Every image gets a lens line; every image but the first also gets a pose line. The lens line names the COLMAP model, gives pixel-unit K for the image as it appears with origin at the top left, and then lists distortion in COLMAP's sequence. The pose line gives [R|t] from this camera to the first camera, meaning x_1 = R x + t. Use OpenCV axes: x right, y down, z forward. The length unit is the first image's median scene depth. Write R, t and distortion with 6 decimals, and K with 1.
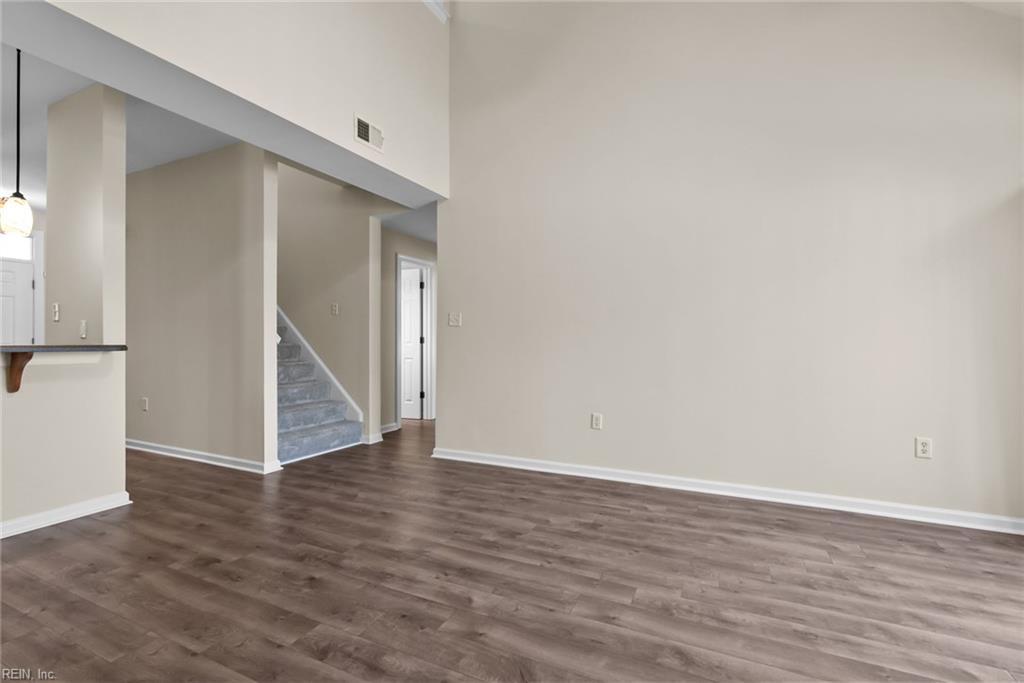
lens RADIAL K [[464.5, 0, 509.9], [0, 464.5, 337.1], [0, 0, 1]] dist [-0.008765, 0.001482]
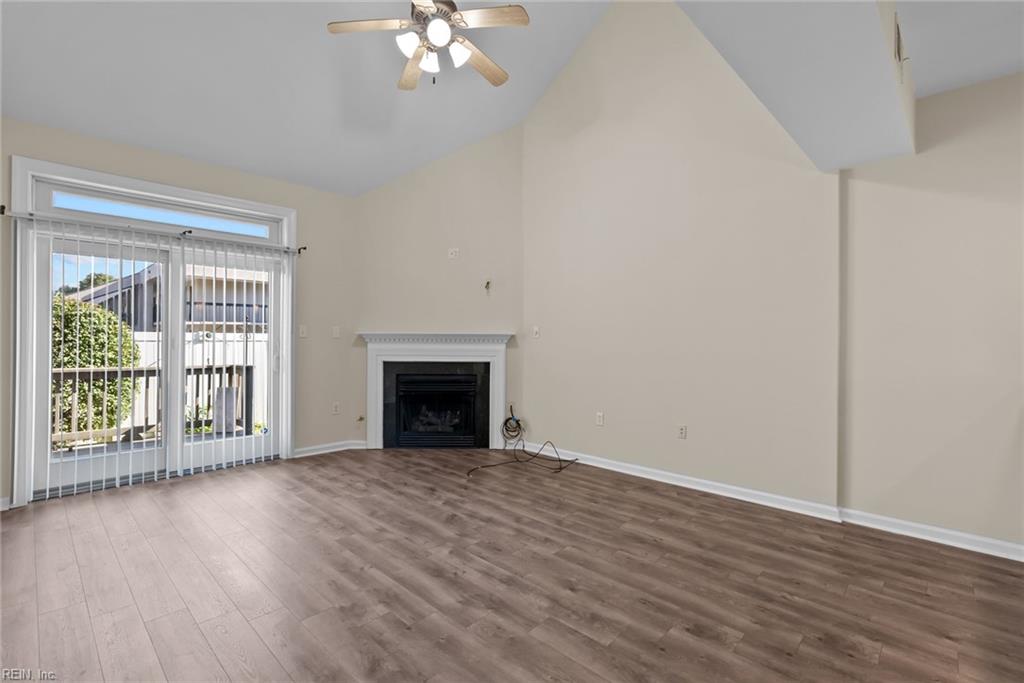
lens RADIAL K [[464.5, 0, 510.0], [0, 464.5, 336.2], [0, 0, 1]] dist [-0.008765, 0.001482]
pose [[-0.947981, -0.008490, 0.318215, -0.554534], [-0.012175, 0.999880, -0.009593, -0.047190], [-0.318095, -0.012968, -0.947970, 1.831769]]
